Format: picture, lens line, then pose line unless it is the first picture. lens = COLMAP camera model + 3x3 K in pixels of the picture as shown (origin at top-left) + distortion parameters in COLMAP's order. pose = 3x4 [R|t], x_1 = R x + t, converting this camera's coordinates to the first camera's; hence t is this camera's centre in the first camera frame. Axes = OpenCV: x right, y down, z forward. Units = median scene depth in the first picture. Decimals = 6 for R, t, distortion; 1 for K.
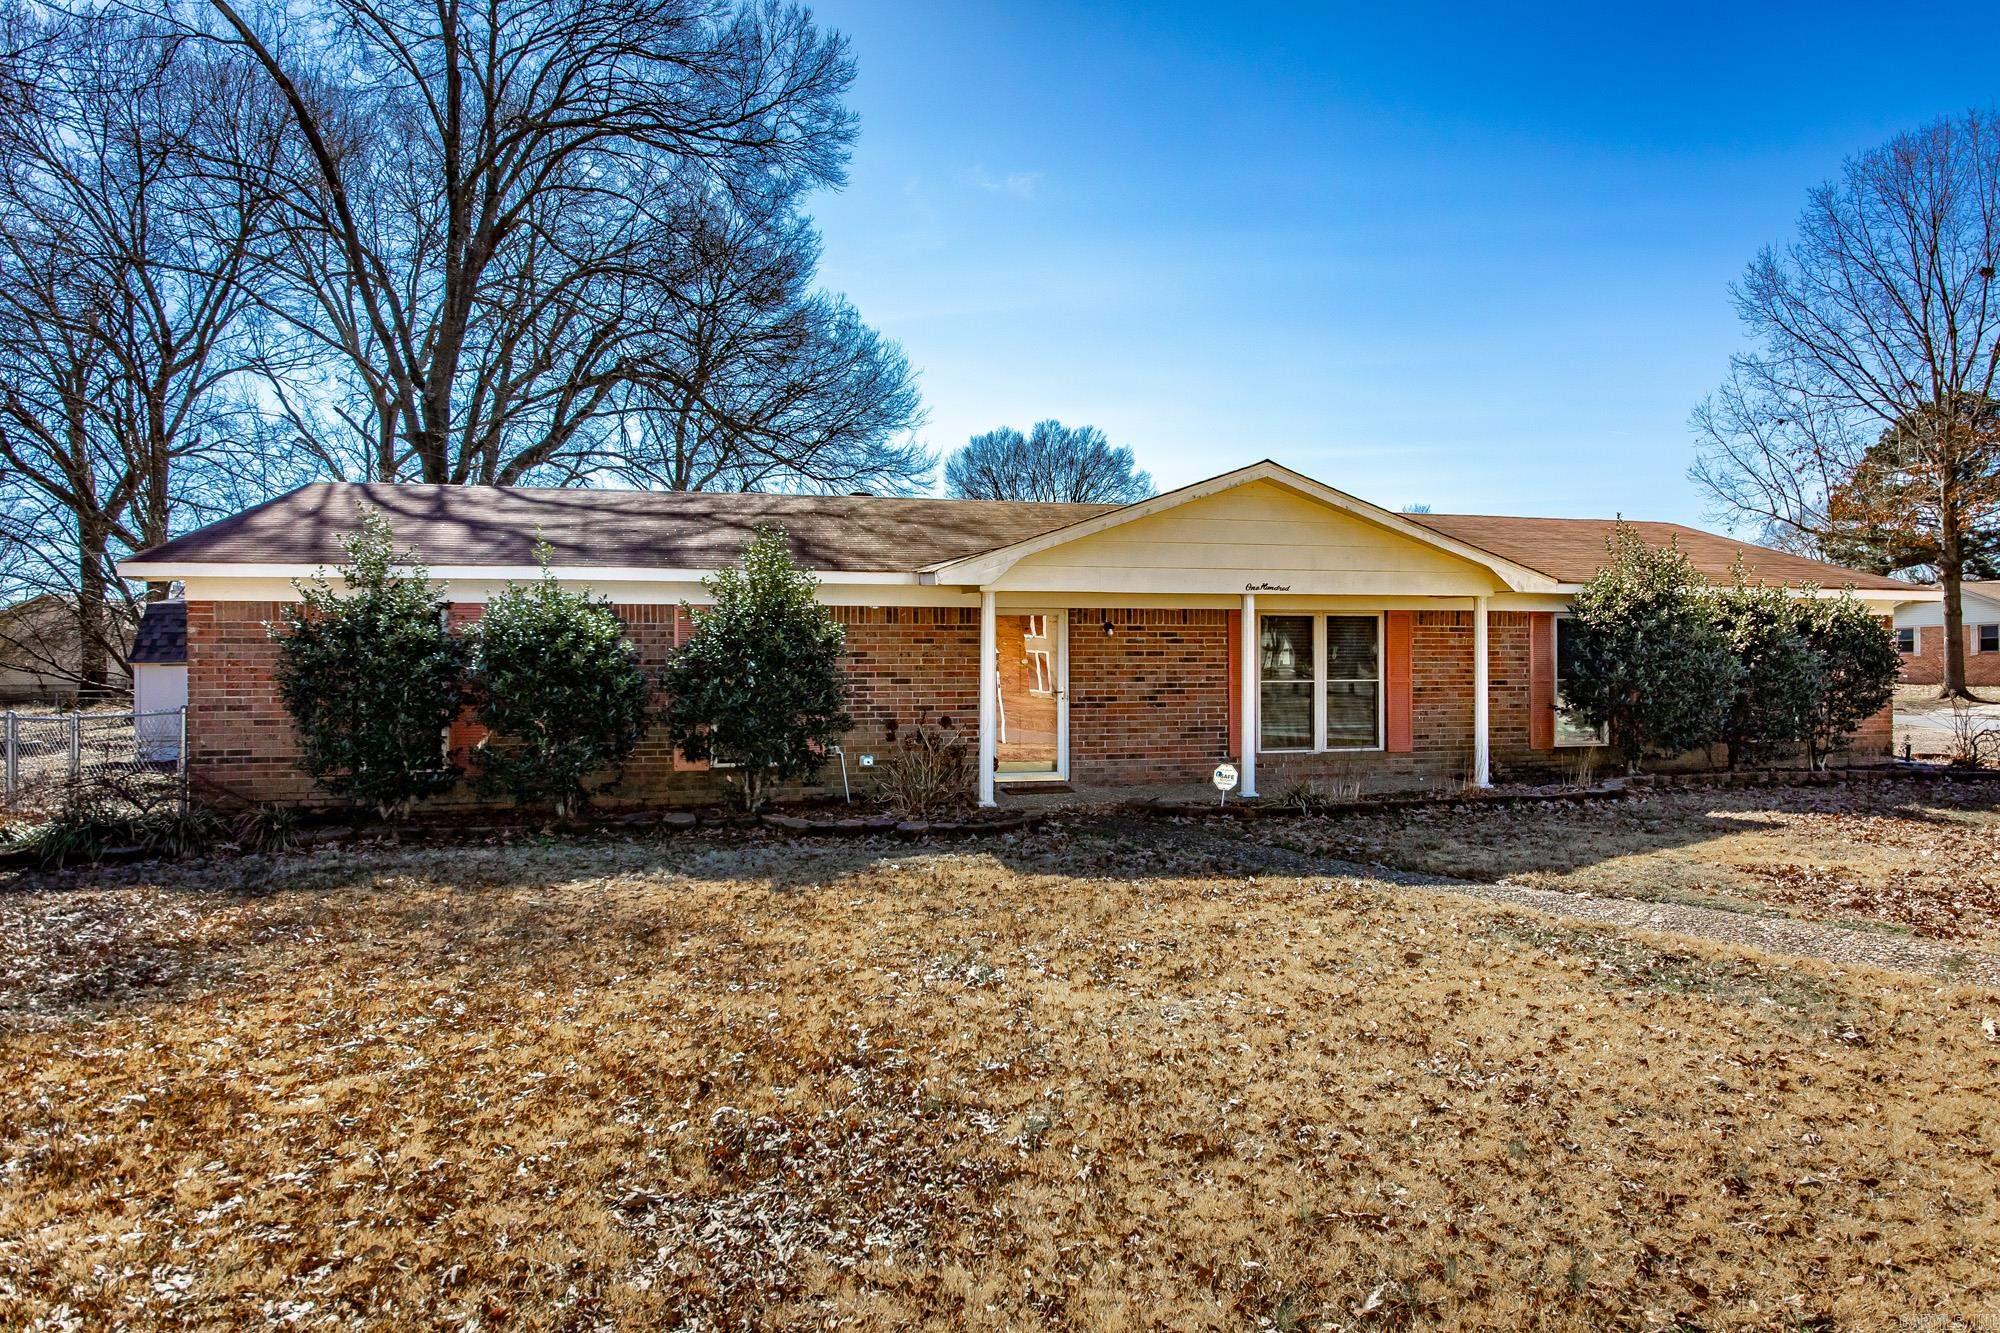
lens RADIAL K [[1075.0, 0, 998.5], [0, 1075.0, 665.2], [0, 0, 1]] dist [-0.004359, -0.000350]
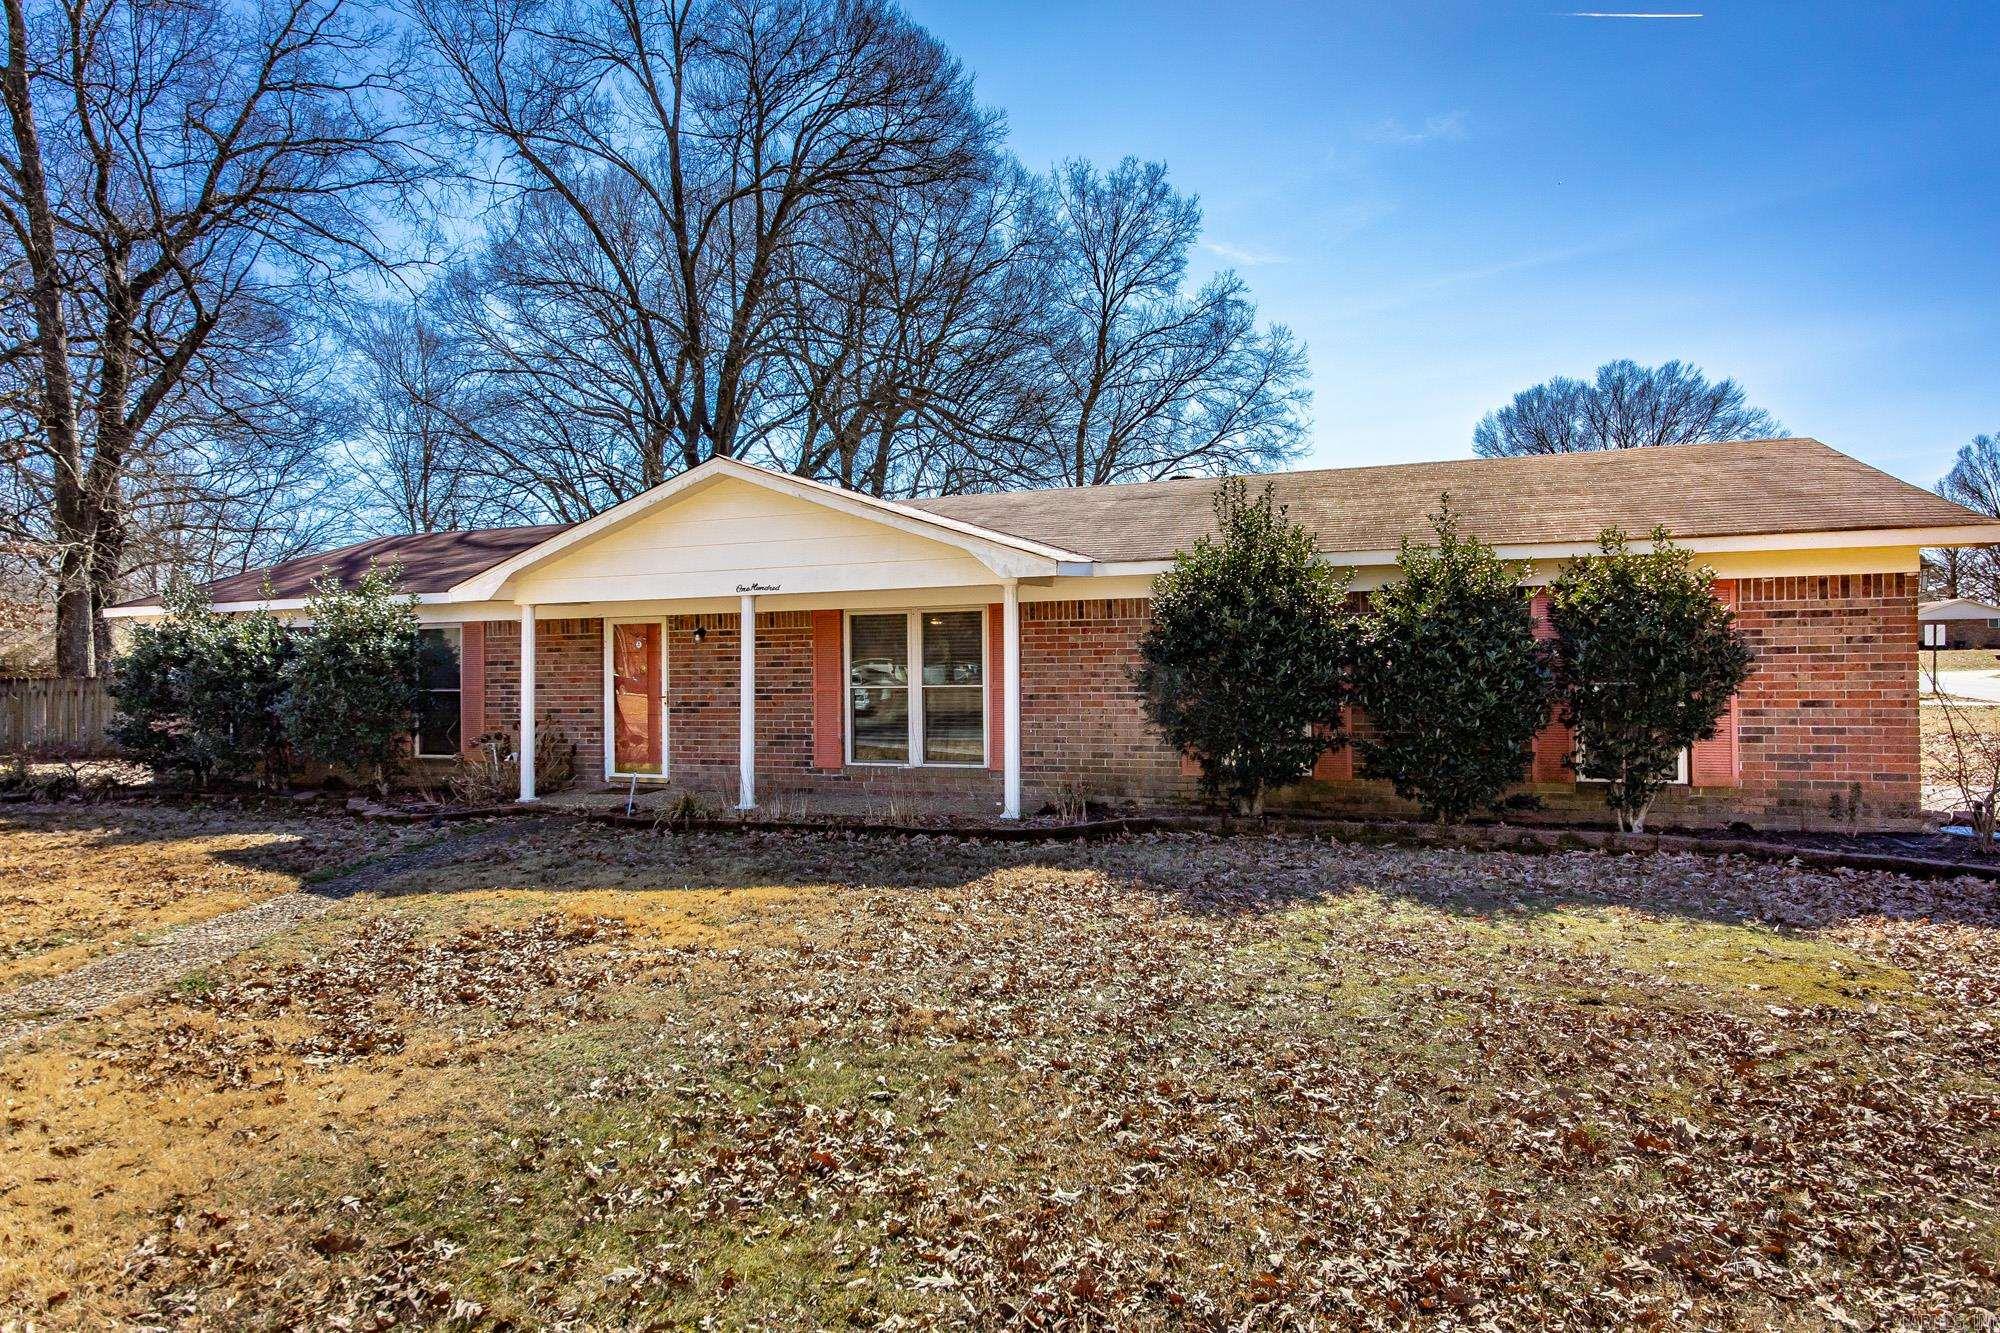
lens RADIAL K [[1053.4, 0, 1003.3], [0, 1053.4, 673.1], [0, 0, 1]] dist [0.002802, -0.000133]
pose [[0.840916, -0.002502, -0.541159, 0.869086], [0.012596, 0.999809, 0.014951, -0.008885], [0.541018, -0.019389, 0.840787, 0.326628]]
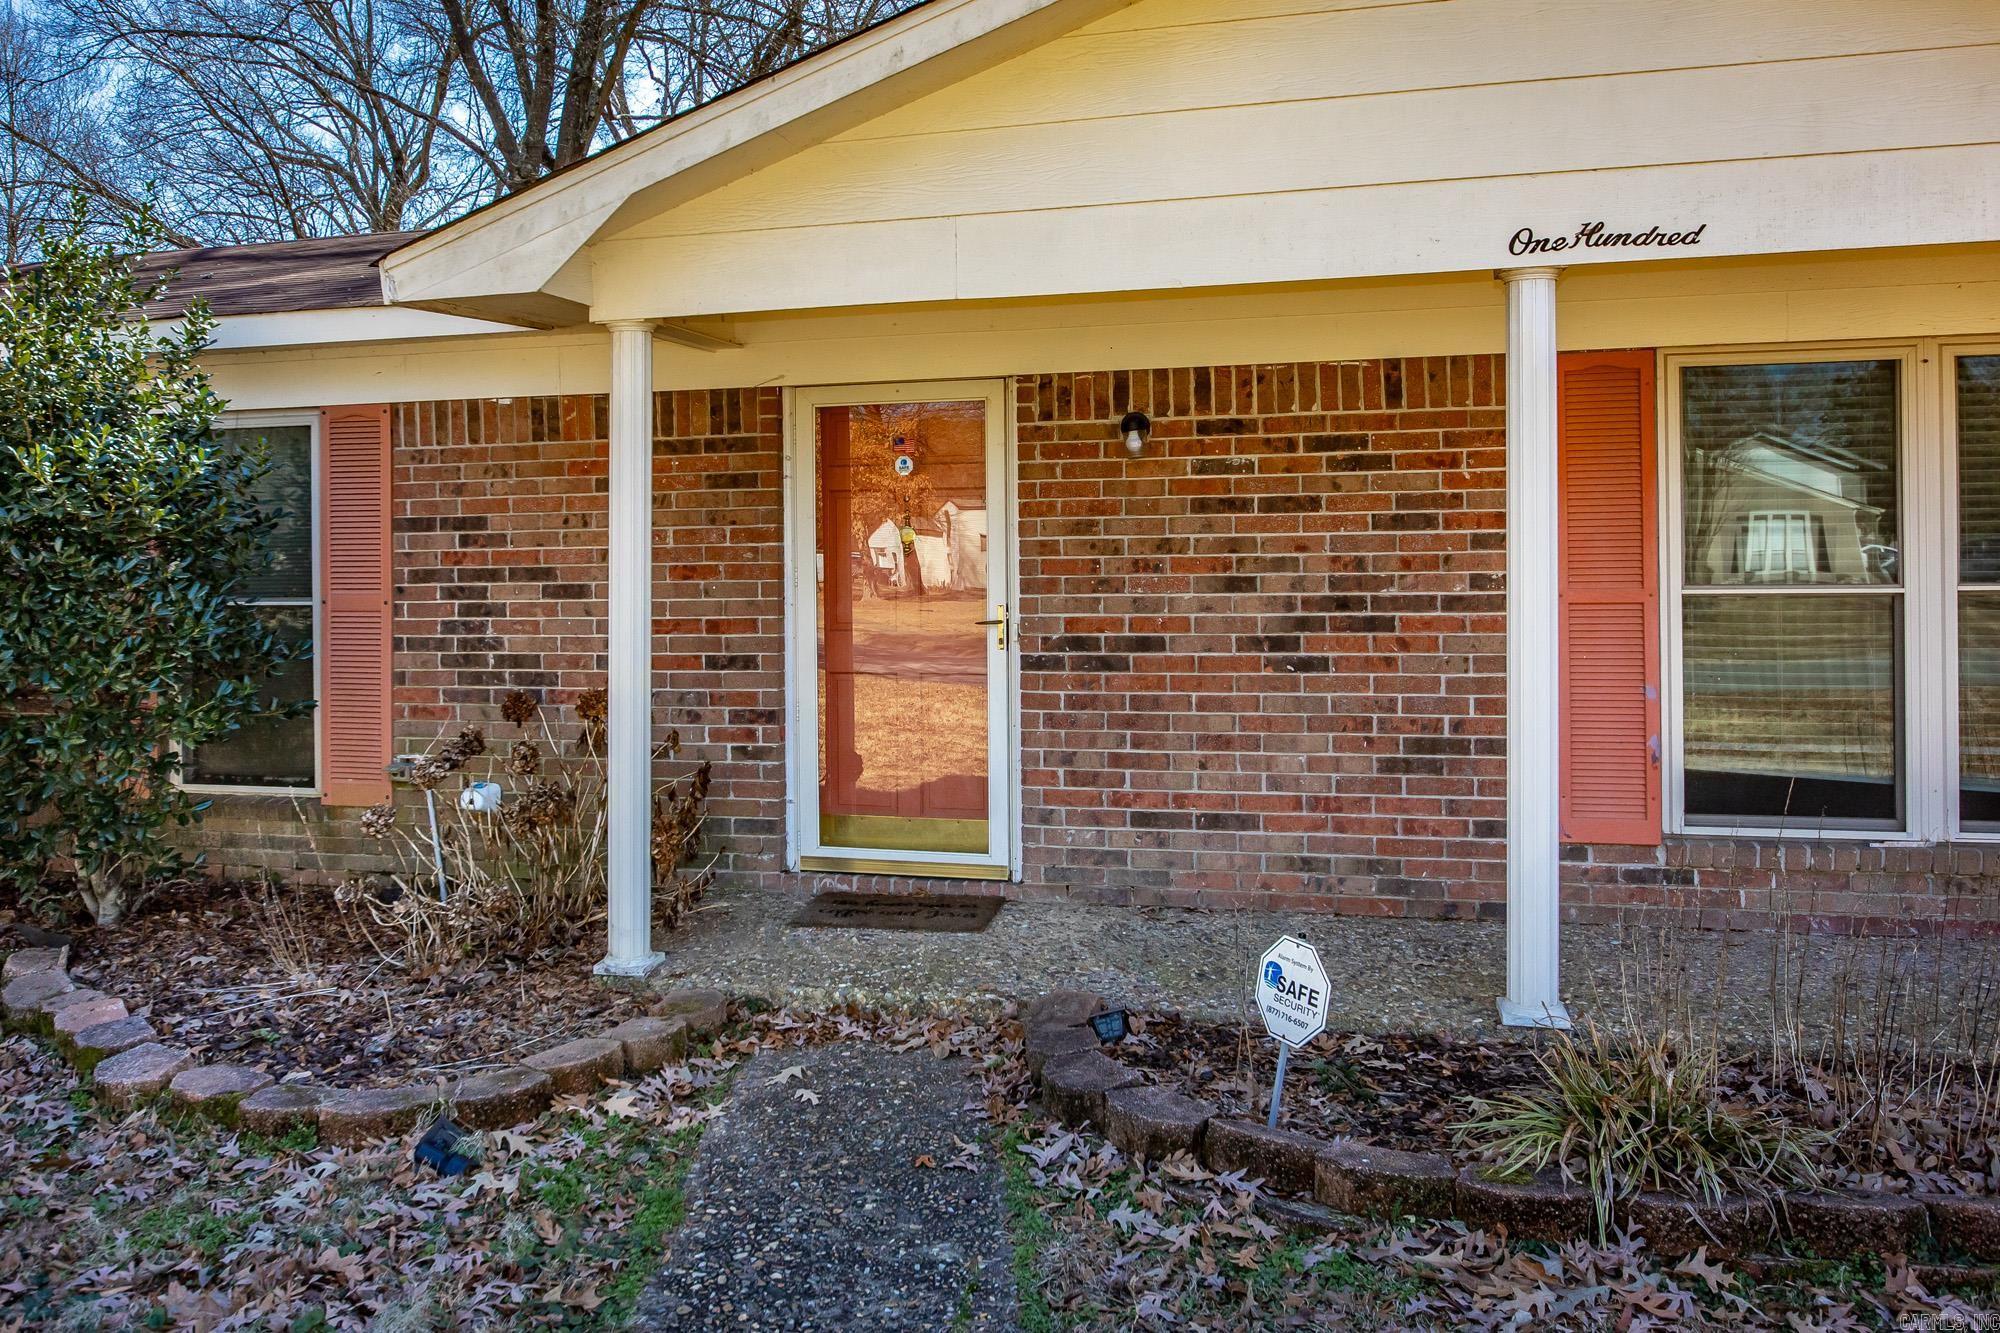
lens RADIAL K [[1446.4, 0, 970.2], [0, 1446.4, 553.0], [0, 0, 1]] dist [-0.025887, -0.000035]
pose [[0.894271, -0.009229, -0.447430, 0.254744], [0.012990, 0.999901, 0.005337, 0.000380], [0.447337, -0.010585, 0.894303, 0.580551]]
